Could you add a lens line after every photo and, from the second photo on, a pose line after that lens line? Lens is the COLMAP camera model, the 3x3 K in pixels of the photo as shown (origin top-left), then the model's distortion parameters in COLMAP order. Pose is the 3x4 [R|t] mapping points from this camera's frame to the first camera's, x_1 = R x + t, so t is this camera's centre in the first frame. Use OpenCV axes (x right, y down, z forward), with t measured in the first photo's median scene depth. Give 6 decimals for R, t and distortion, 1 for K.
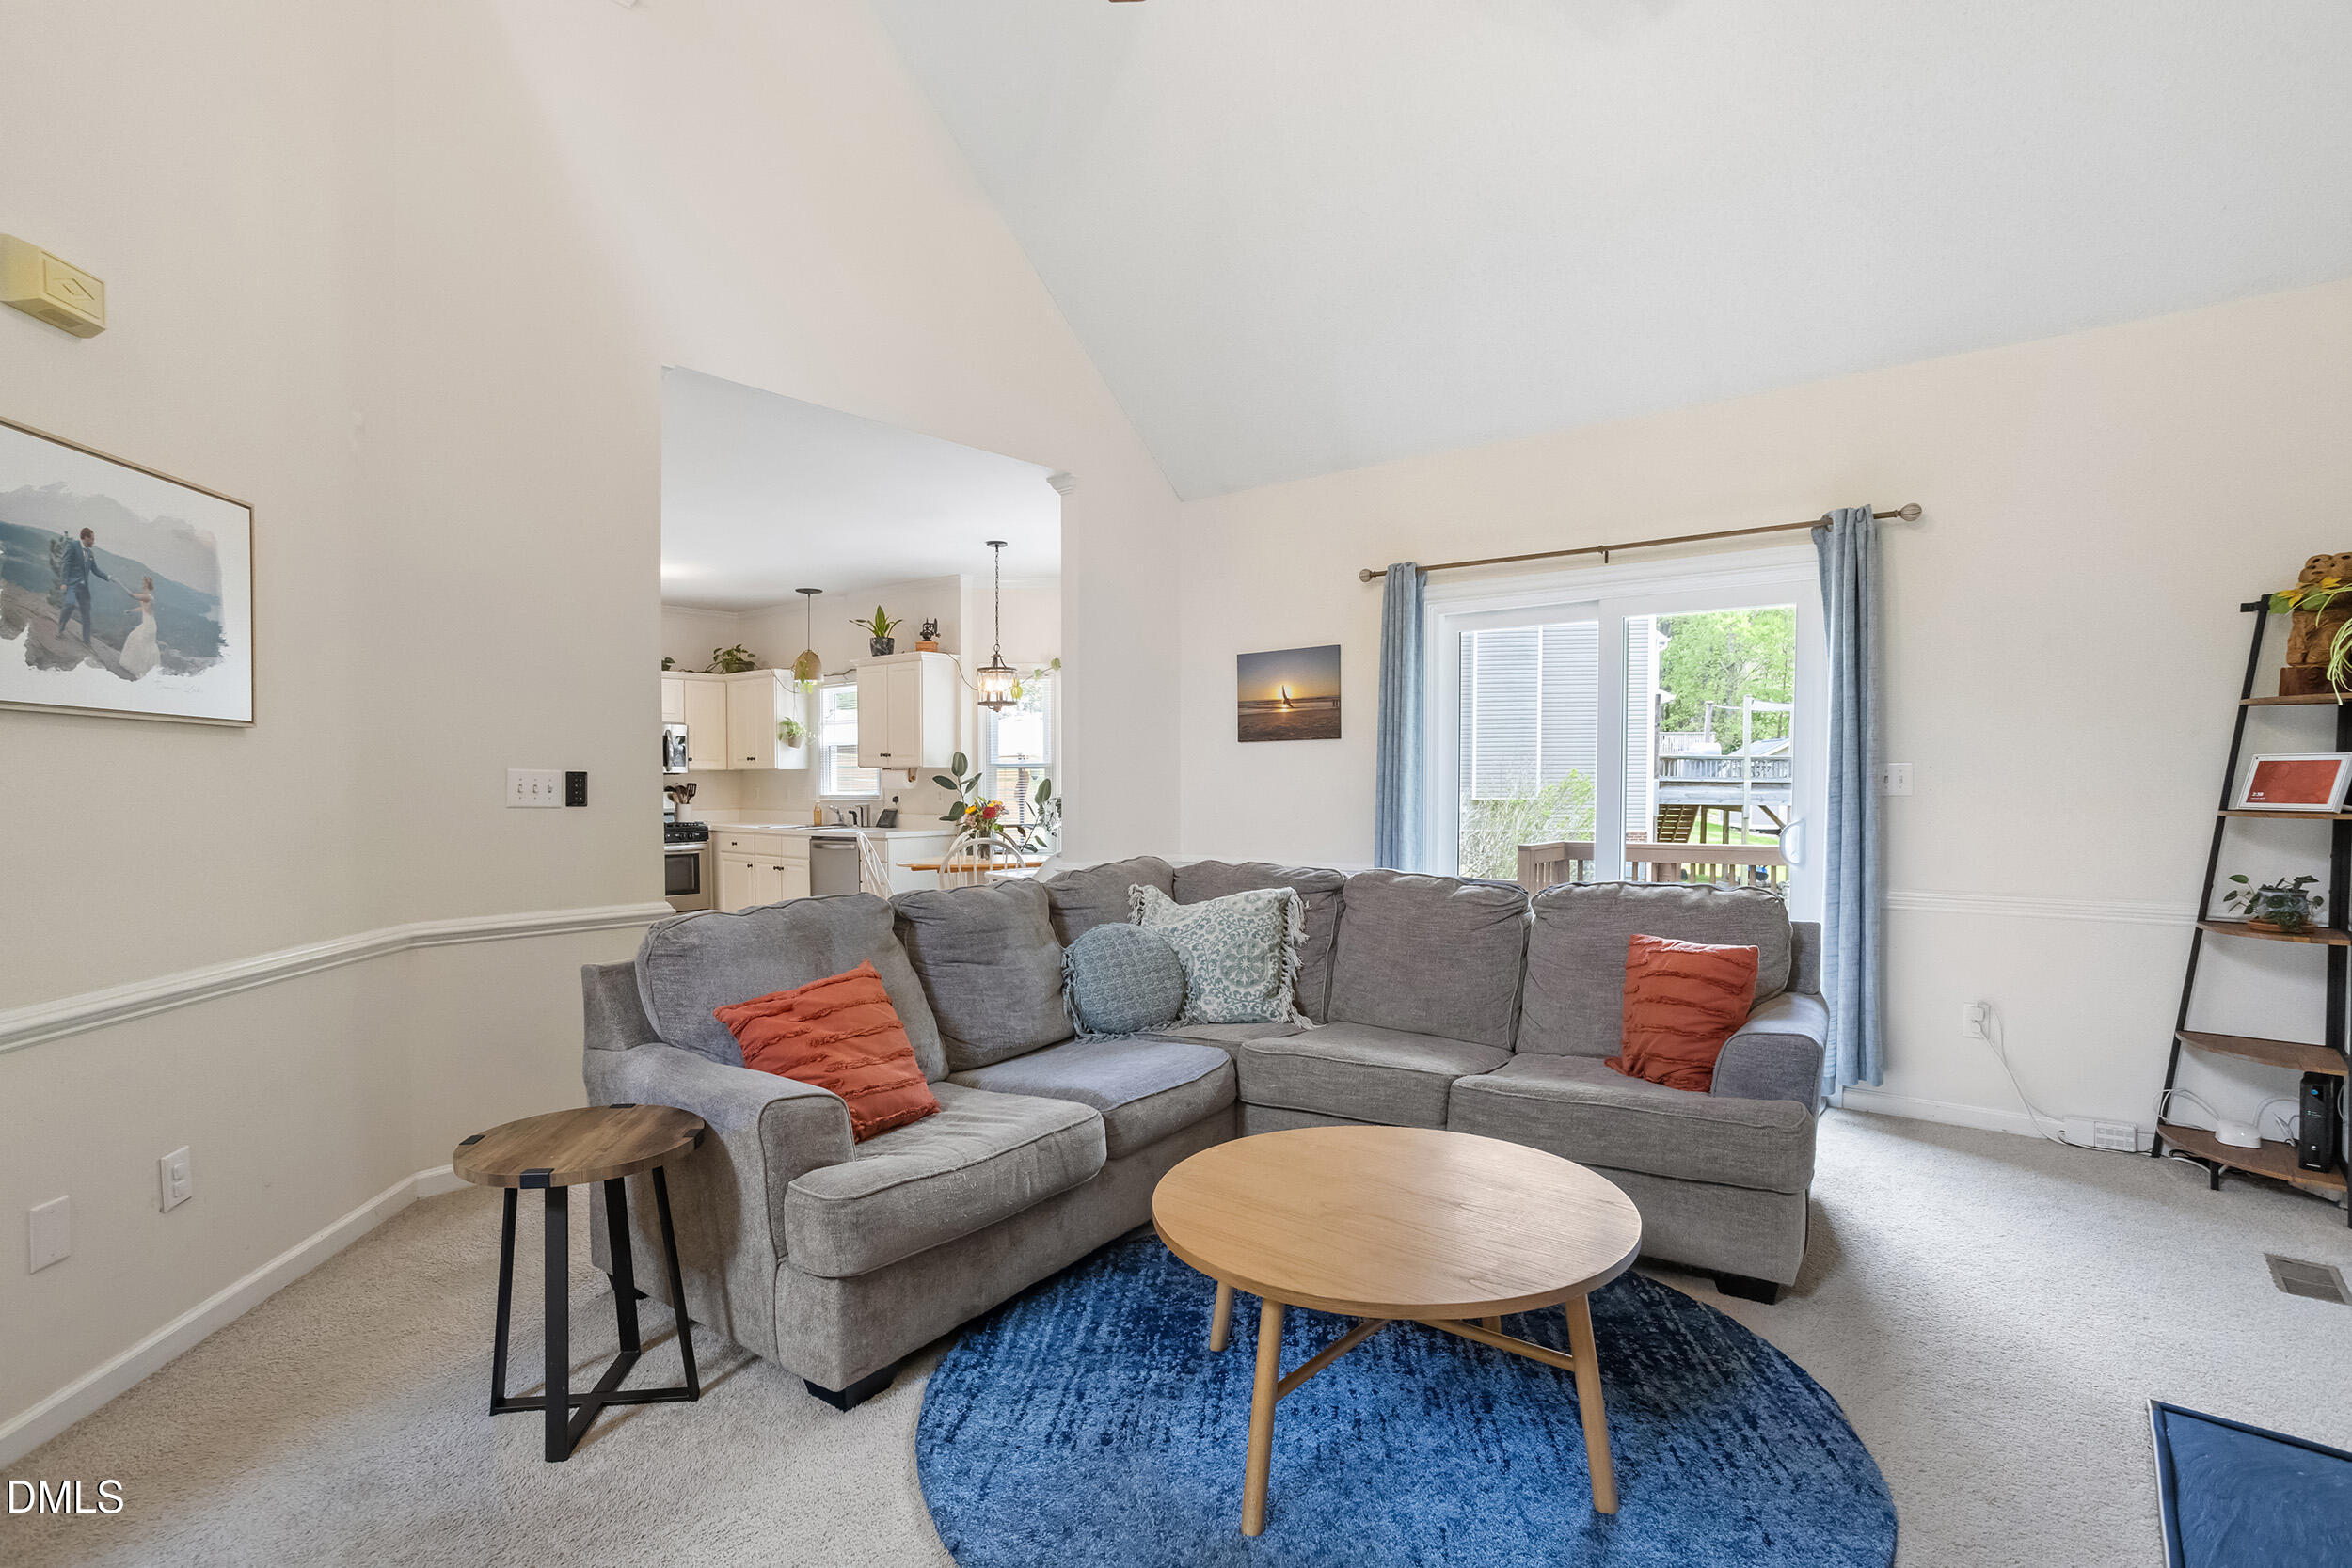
lens RADIAL K [[1152.4, 0, 1219.5], [0, 1152.4, 821.9], [0, 0, 1]] dist [0.006763, 0.002567]
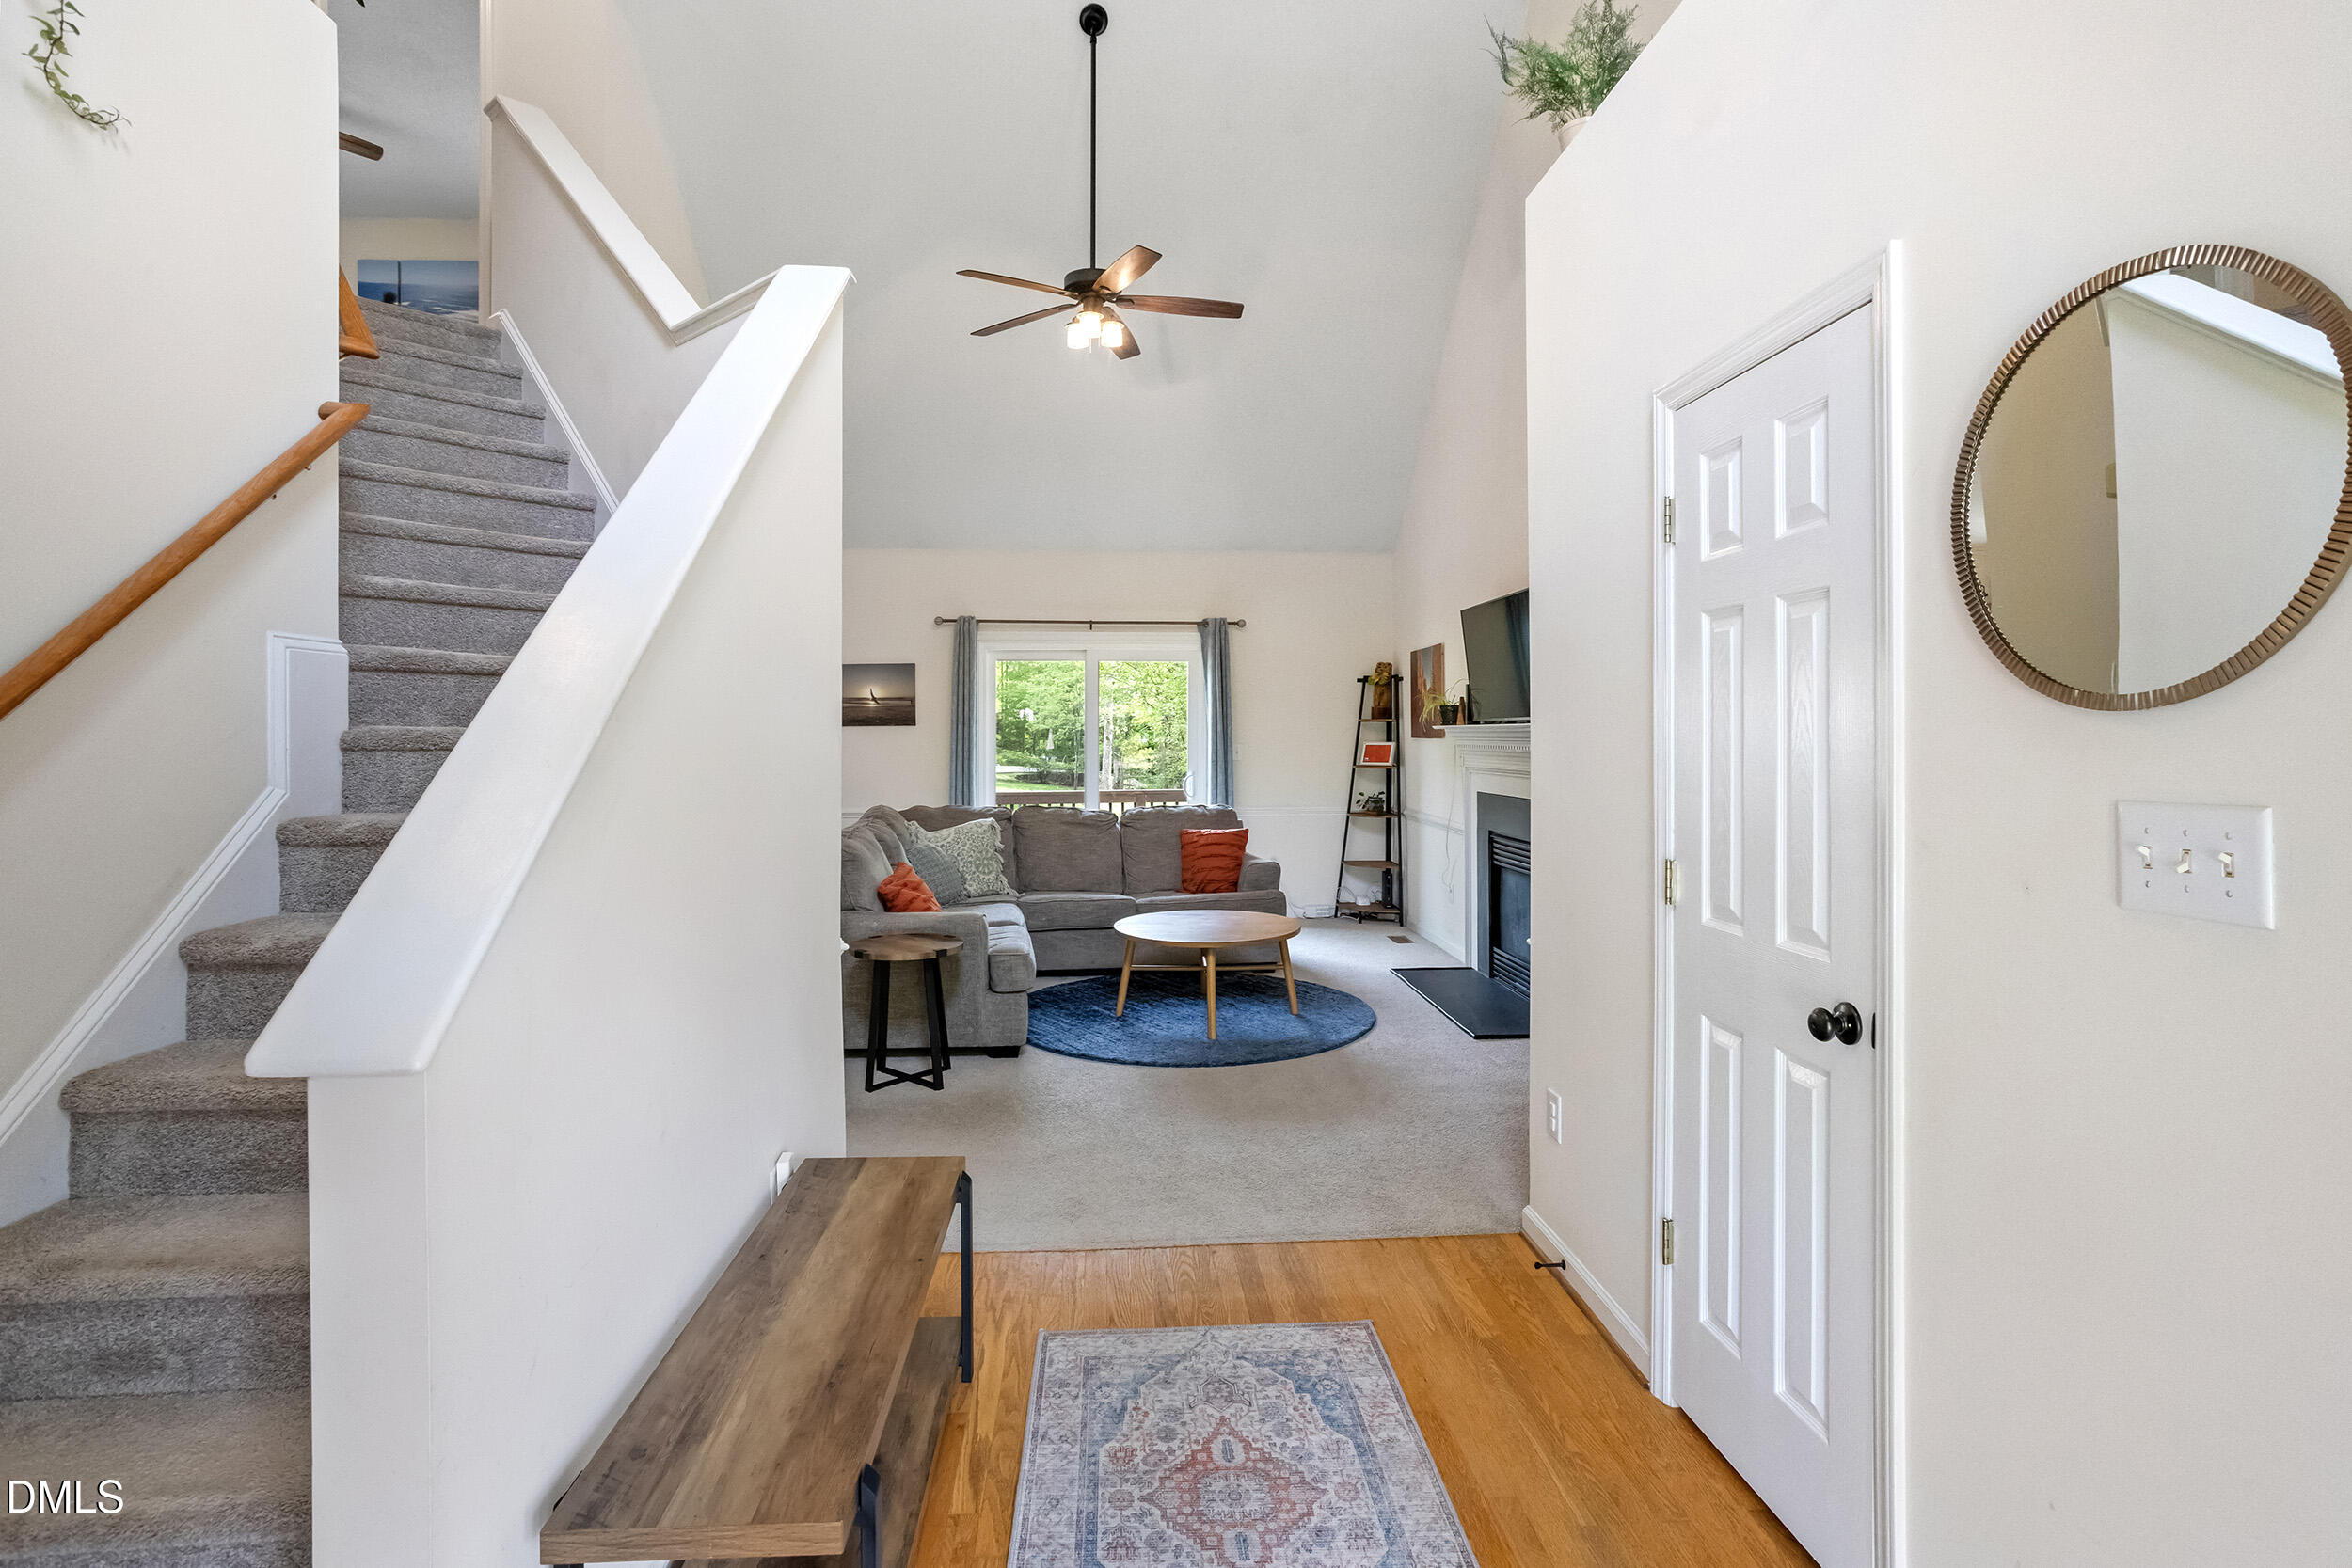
lens RADIAL K [[1152.4, 0, 1164.8], [0, 1152.4, 770.7], [0, 0, 1]] dist [0.006763, 0.002567]
pose [[0.740475, -0.013509, 0.671948, -0.889940], [0.027375, 0.999575, -0.010070, 0.012207], [-0.671526, 0.025851, 0.740530, -0.426829]]
